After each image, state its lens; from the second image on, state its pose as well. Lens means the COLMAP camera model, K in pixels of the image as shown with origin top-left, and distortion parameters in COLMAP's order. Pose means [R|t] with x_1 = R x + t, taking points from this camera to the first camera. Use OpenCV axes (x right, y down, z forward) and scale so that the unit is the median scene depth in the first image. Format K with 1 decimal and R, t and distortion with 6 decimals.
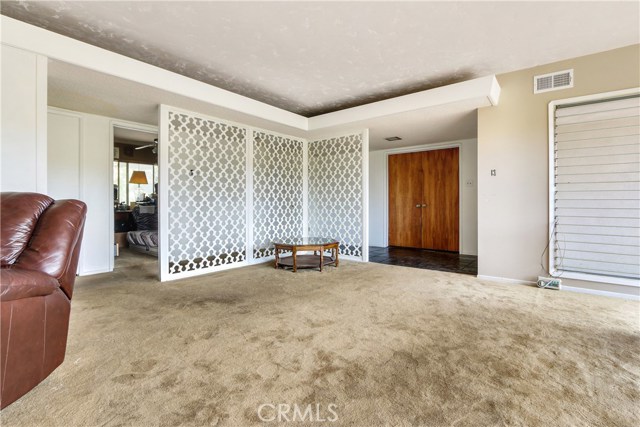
lens RADIAL K [[299.1, 0, 319.4], [0, 299.1, 207.3], [0, 0, 1]] dist [-0.003048, 0.001928]
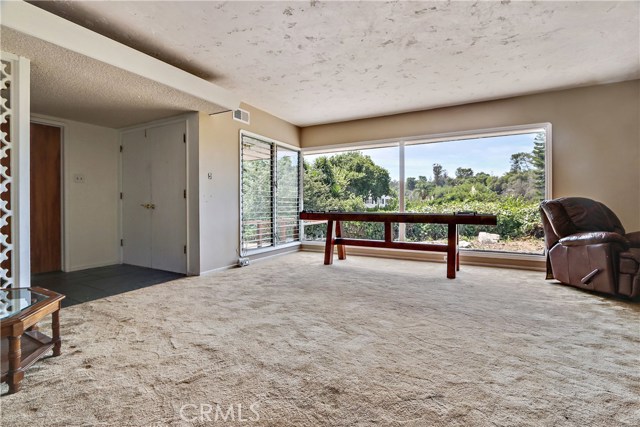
lens RADIAL K [[299.1, 0, 319.9], [0, 299.1, 211.0], [0, 0, 1]] dist [-0.003048, 0.001928]
pose [[-0.172719, -0.018641, 0.984795, -0.638150], [0.014790, 0.999659, 0.021516, -0.005881], [-0.984860, 0.018281, -0.172384, 0.882782]]
